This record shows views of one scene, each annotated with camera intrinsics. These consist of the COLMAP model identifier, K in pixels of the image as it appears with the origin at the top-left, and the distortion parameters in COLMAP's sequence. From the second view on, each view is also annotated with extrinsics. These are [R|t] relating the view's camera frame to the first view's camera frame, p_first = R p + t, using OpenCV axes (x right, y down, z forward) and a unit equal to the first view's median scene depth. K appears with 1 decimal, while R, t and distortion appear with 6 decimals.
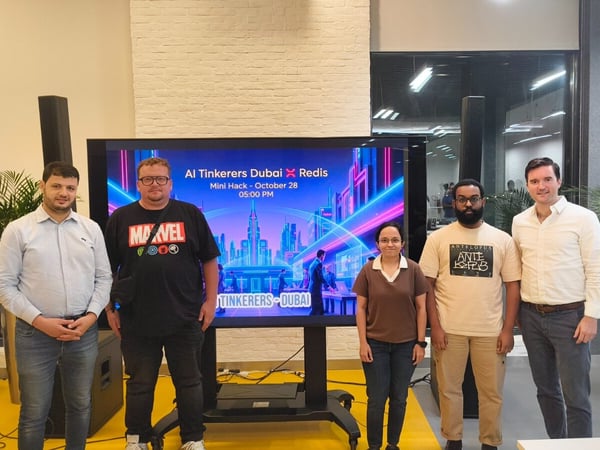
lens RADIAL K [[543.6, 0, 327.6], [0, 543.6, 220.0], [0, 0, 1]] dist [0.055185, -0.071902]
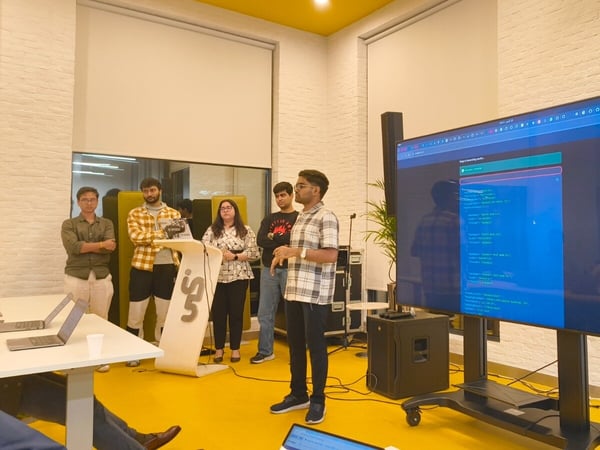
lens RADIAL K [[545.6, 0, 389.8], [0, 545.6, 210.0], [0, 0, 1]] dist [0.048513, -0.065840]
pose [[0.595593, -0.028559, -0.802778, 0.479053], [-0.049315, 0.996183, -0.072026, 0.082249], [0.801771, 0.082488, 0.591911, 0.275016]]
